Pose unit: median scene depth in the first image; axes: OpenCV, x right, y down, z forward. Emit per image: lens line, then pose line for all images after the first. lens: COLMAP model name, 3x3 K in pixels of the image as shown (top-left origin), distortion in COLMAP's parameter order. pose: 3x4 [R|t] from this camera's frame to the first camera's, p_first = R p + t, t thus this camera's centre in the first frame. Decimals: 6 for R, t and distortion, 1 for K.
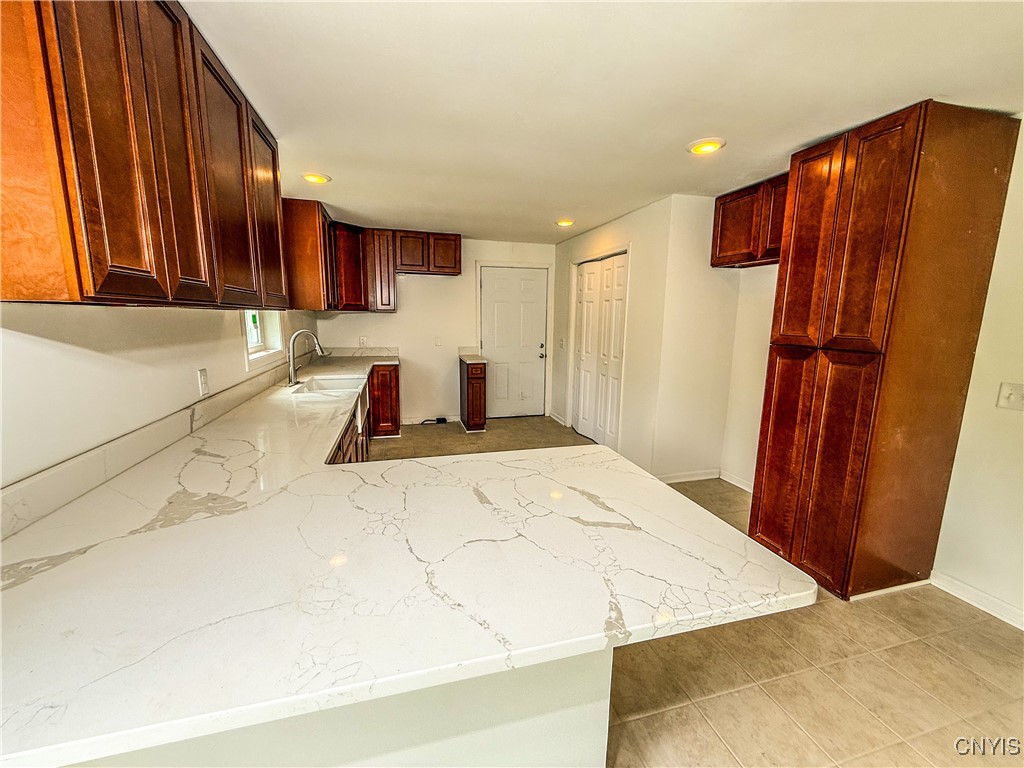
lens RADIAL K [[407.6, 0, 508.6], [0, 407.6, 382.5], [0, 0, 1]] dist [0.001857, -0.000636]
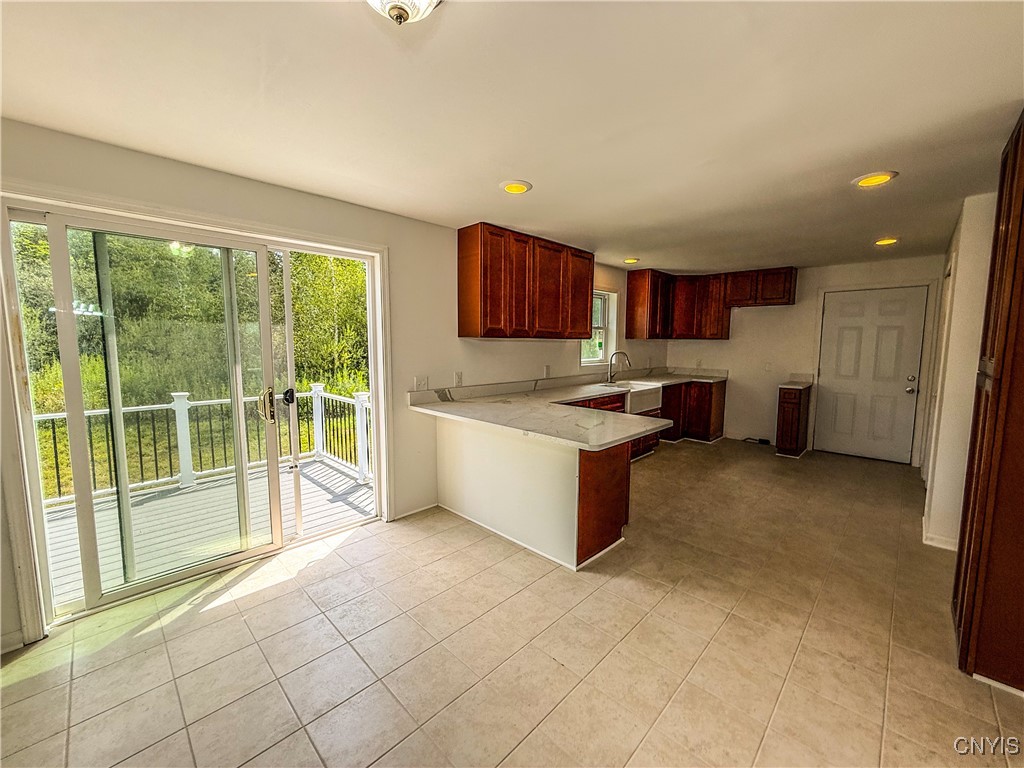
lens RADIAL K [[407.6, 0, 508.6], [0, 407.6, 382.5], [0, 0, 1]] dist [0.001857, -0.000636]
pose [[0.502038, 0.078682, -0.861259, 0.440096], [-0.141241, 0.989942, 0.008107, 0.029241], [0.853234, 0.117575, 0.508102, -0.126449]]
